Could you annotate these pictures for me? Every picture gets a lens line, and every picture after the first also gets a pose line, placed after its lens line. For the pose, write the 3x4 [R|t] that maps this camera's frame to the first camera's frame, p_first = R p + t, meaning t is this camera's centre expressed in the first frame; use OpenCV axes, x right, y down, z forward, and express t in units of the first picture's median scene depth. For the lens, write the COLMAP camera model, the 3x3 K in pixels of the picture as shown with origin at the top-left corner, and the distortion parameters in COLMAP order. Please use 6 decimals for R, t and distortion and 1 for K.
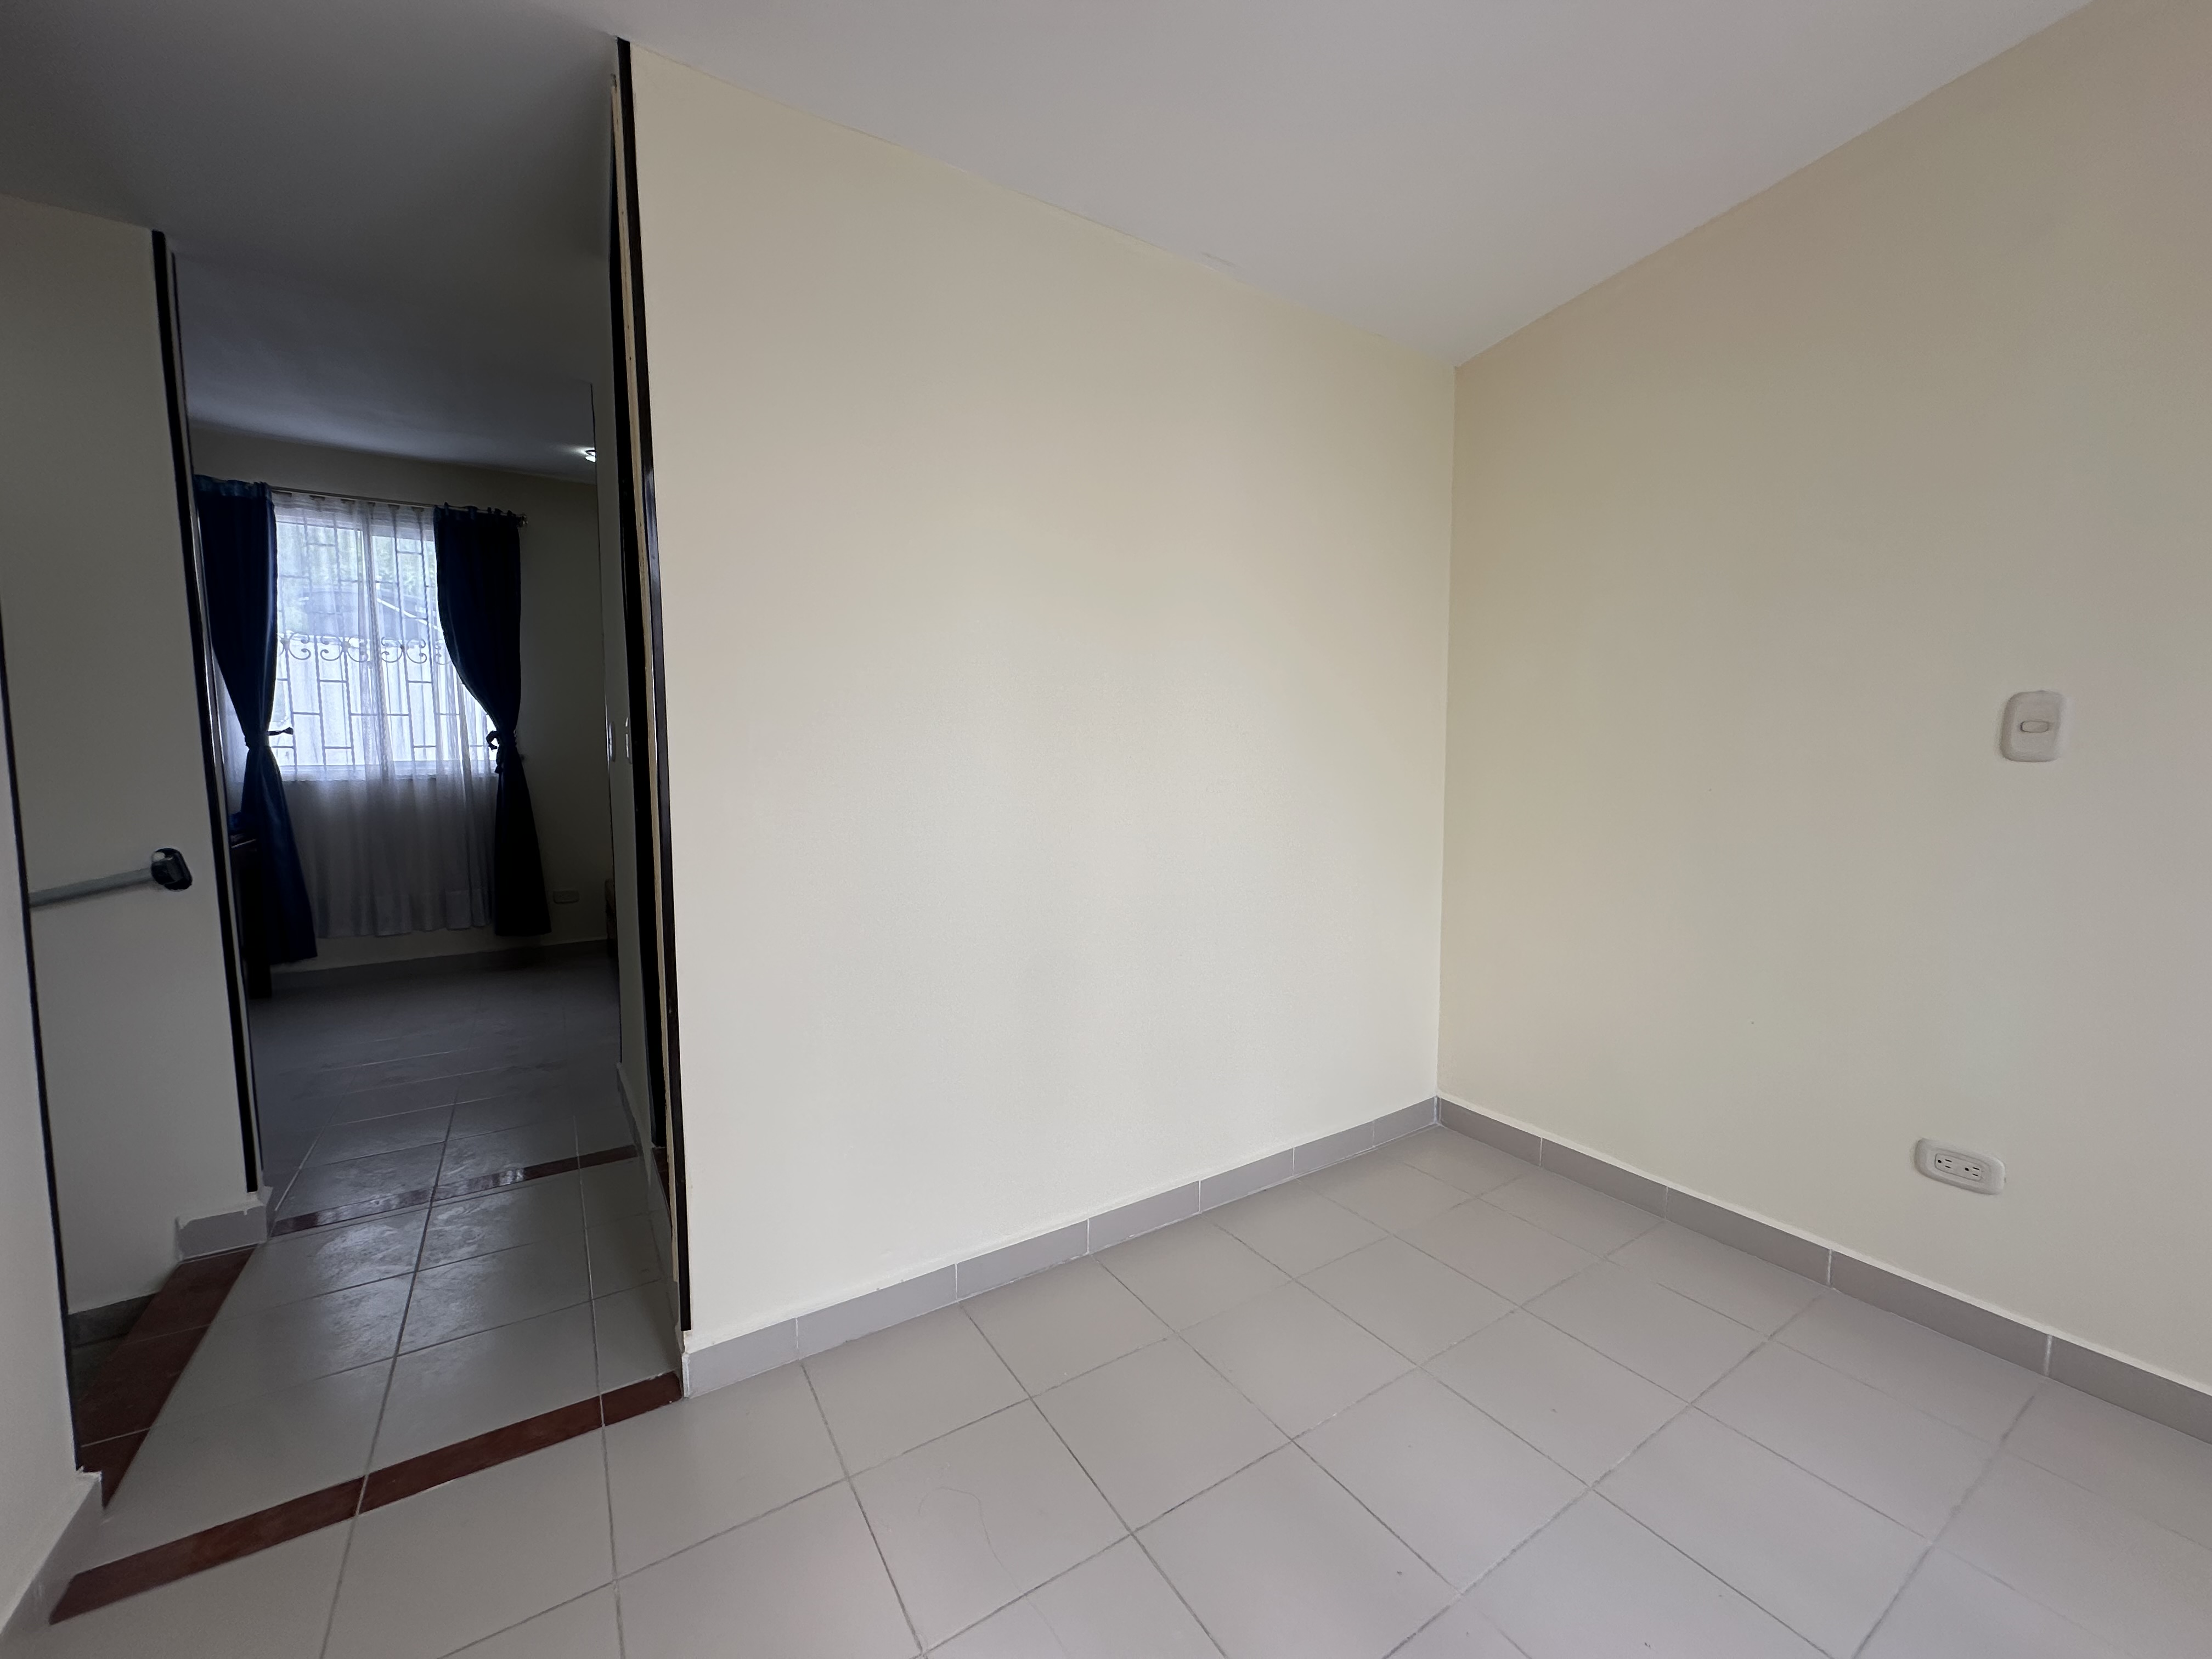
lens RADIAL K [[879.0, 0, 1106.0], [0, 879.0, 829.5], [0, 0, 1]] dist [-0.001973, -0.000132]
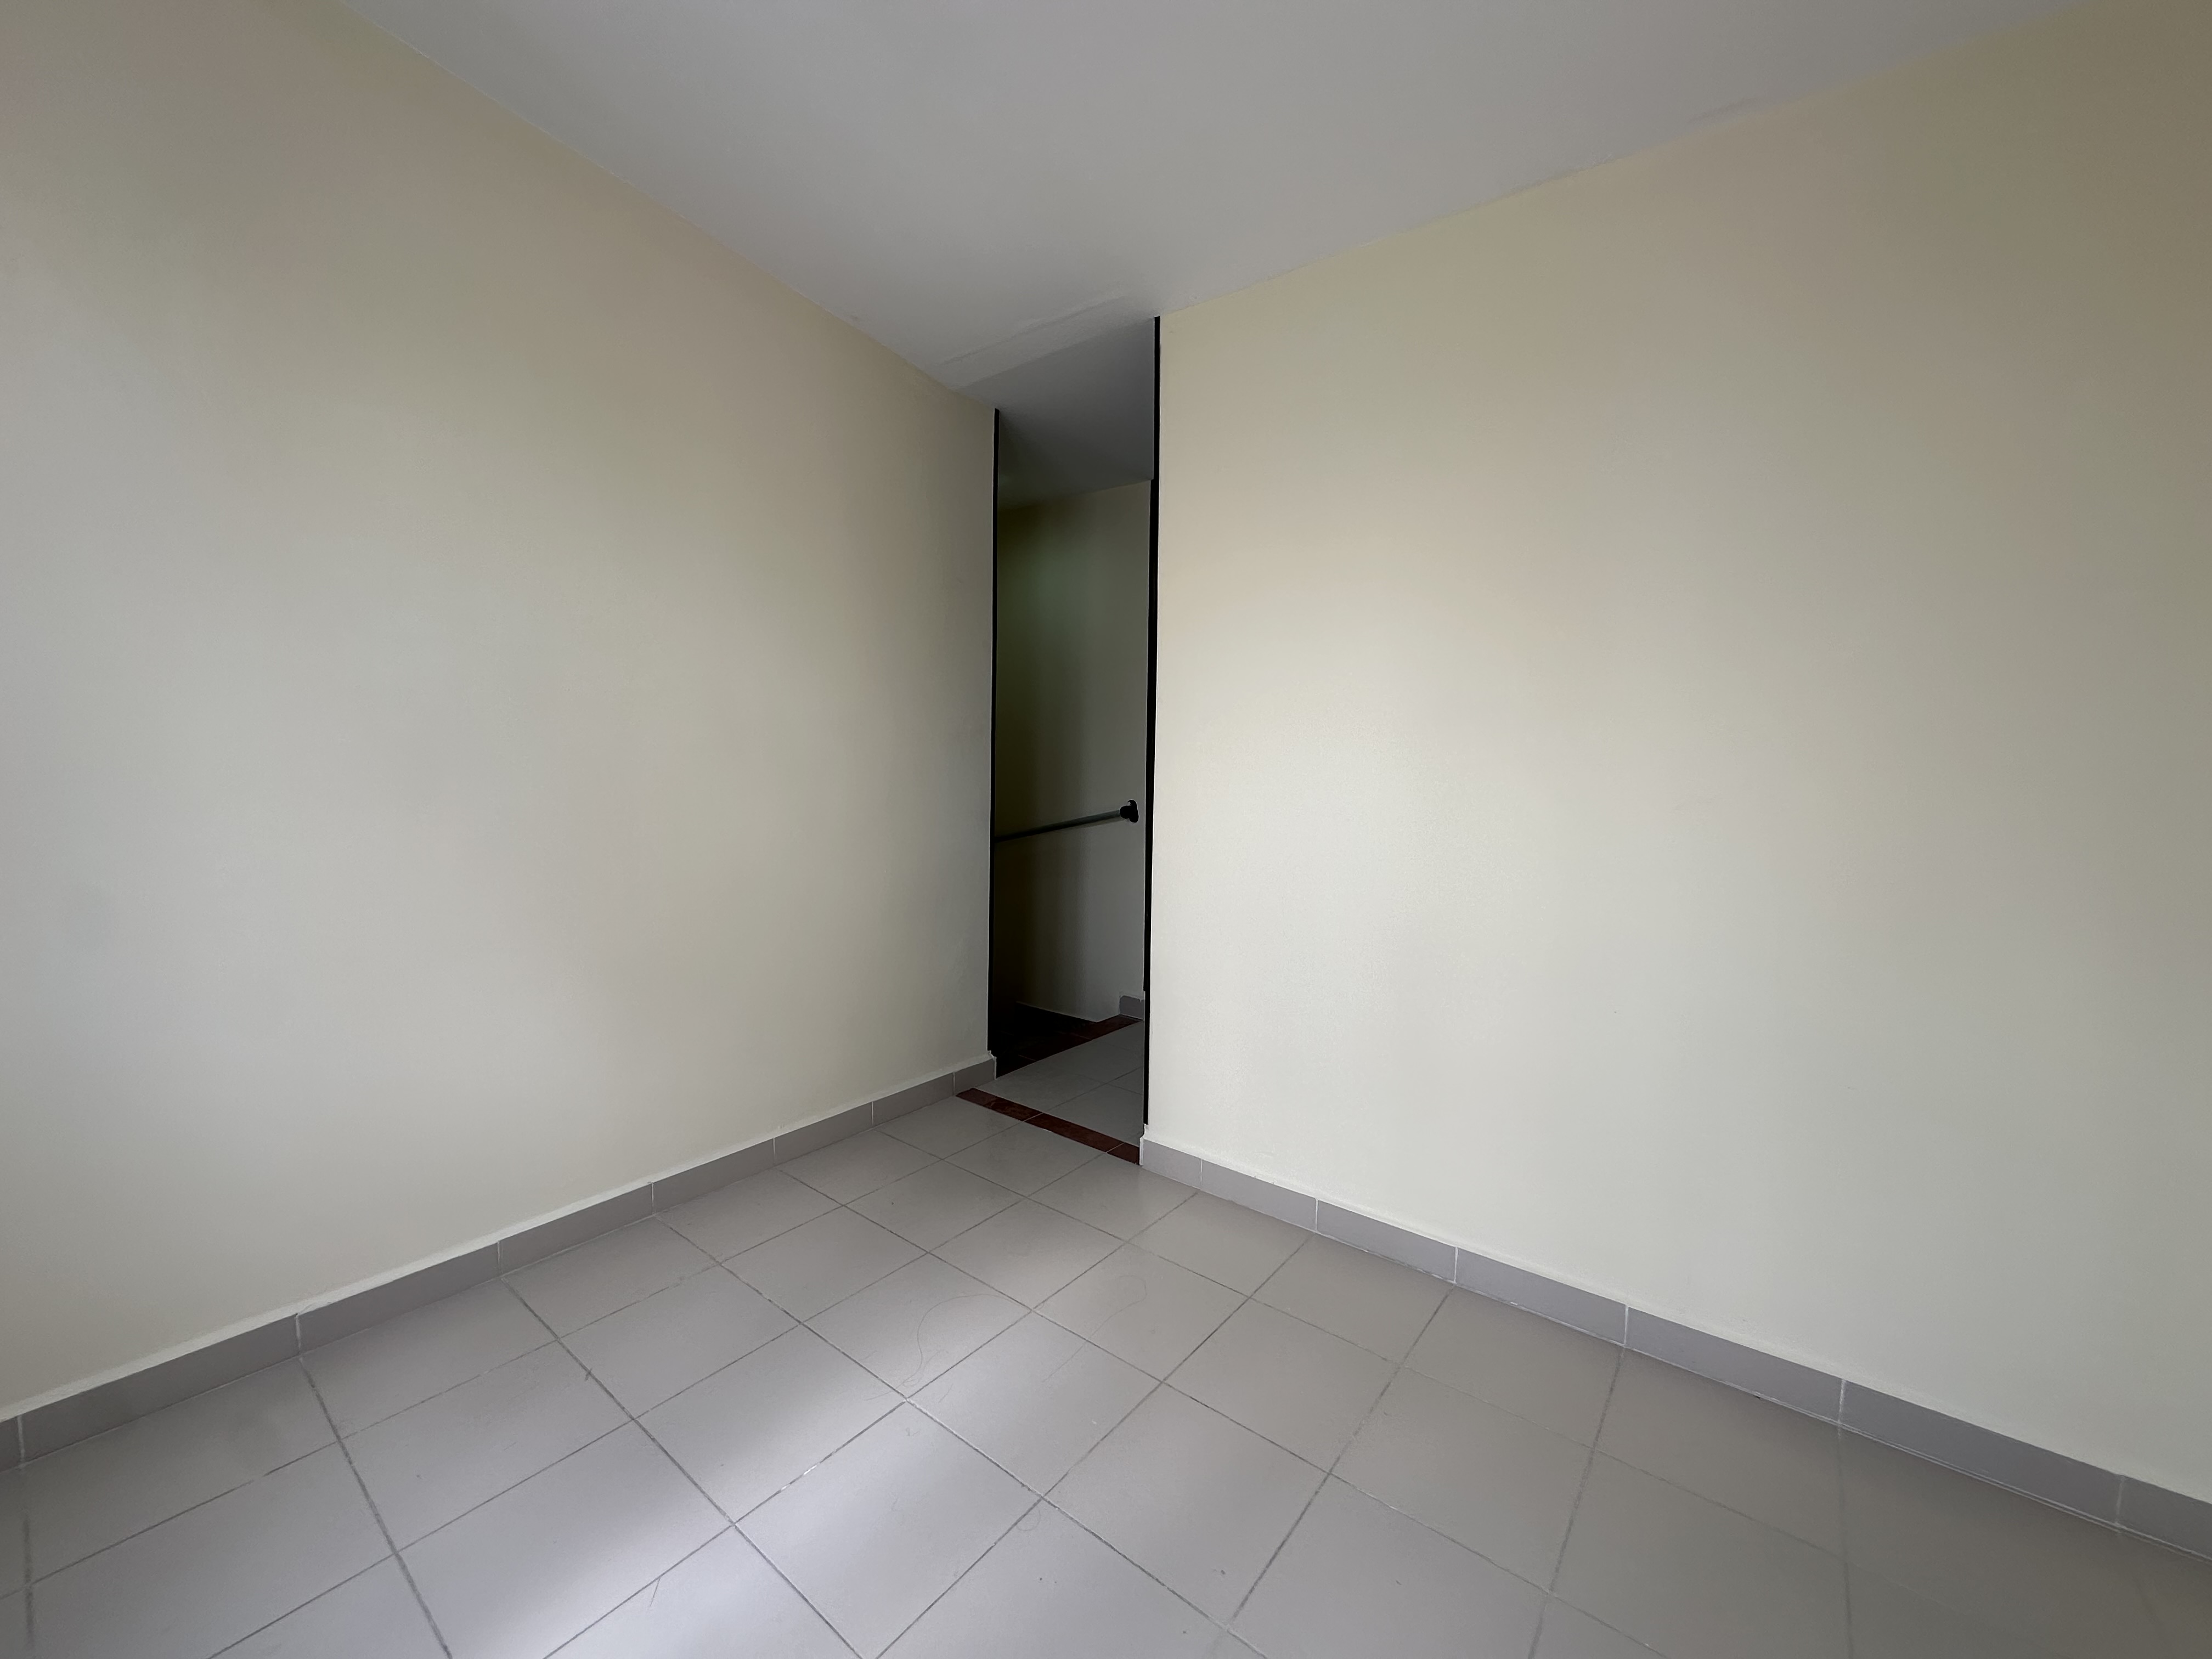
lens RADIAL K [[879.0, 0, 1106.0], [0, 879.0, 829.5], [0, 0, 1]] dist [-0.001973, -0.000132]
pose [[0.329286, 0.092734, -0.939665, 0.764759], [-0.093218, 0.993497, 0.065380, -0.037335], [0.939618, 0.066065, 0.335789, 0.314574]]
